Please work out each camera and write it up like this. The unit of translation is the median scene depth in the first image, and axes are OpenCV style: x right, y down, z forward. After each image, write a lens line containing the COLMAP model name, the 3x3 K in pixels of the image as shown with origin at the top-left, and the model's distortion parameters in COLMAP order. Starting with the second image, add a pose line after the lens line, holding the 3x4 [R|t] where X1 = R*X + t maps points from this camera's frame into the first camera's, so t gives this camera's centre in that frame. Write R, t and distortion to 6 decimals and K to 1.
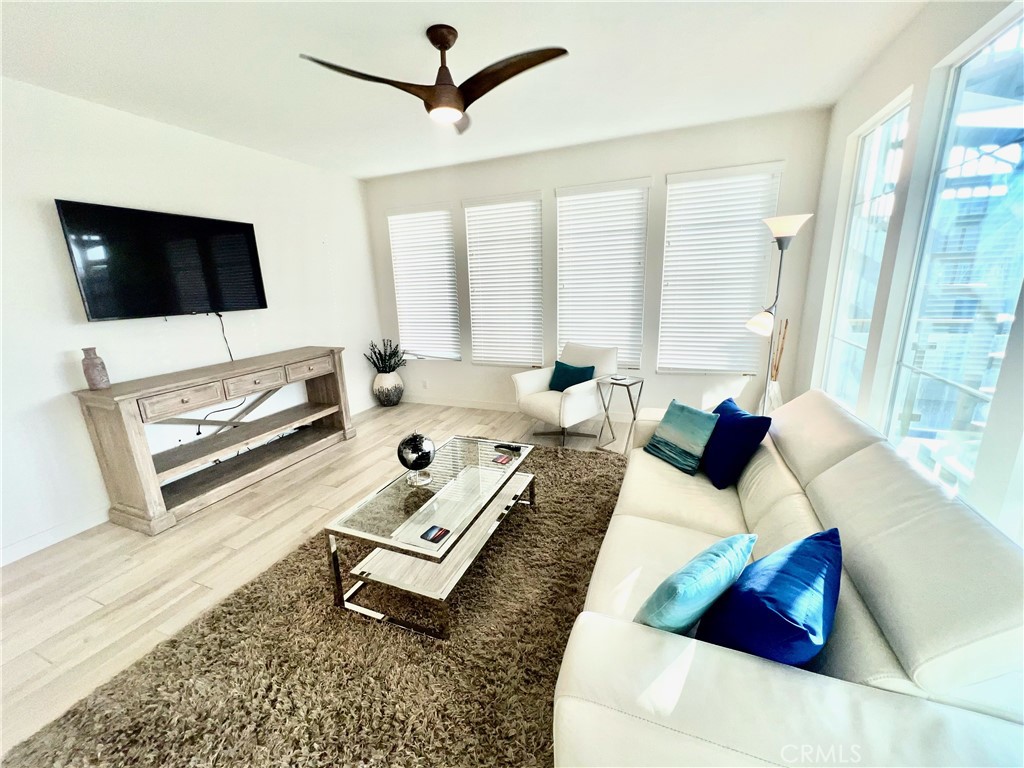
lens RADIAL K [[401.1, 0, 512.0], [0, 401.1, 384.0], [0, 0, 1]] dist [-0.007078, 0.000246]
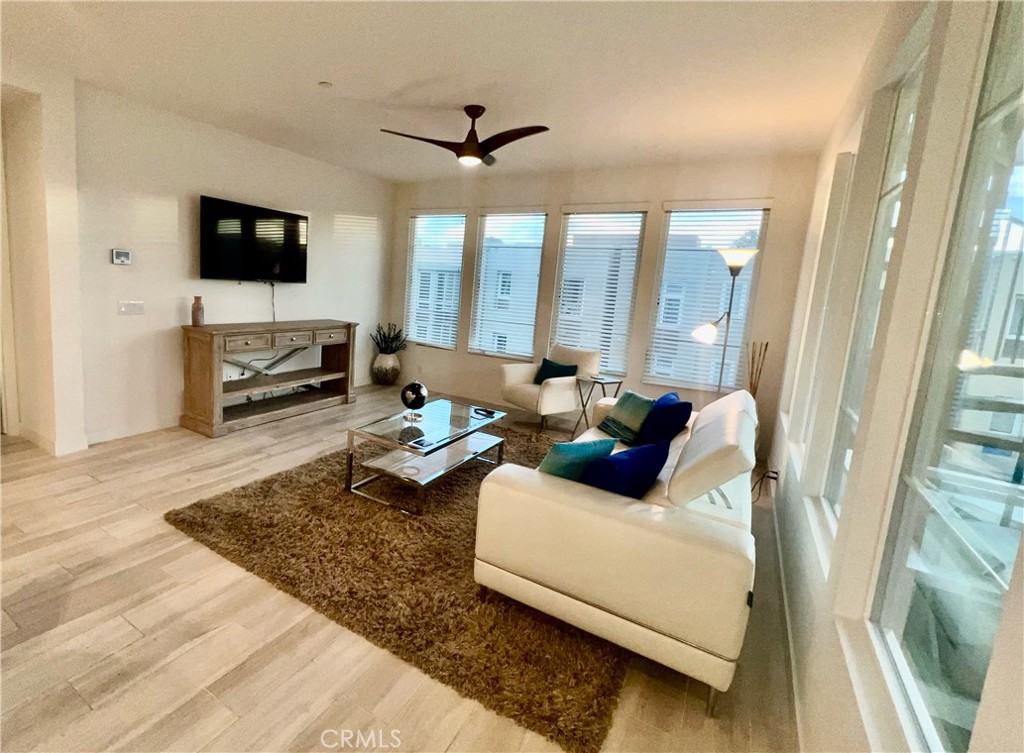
lens RADIAL K [[481.9, 0, 431.5], [0, 481.9, 349.8], [0, 0, 1]] dist [-0.001383, -0.000129]
pose [[0.975408, 0.123086, -0.182838, 0.060940], [-0.142507, 0.985016, -0.097140, 0.109951], [0.168142, 0.120807, 0.978332, -0.388630]]
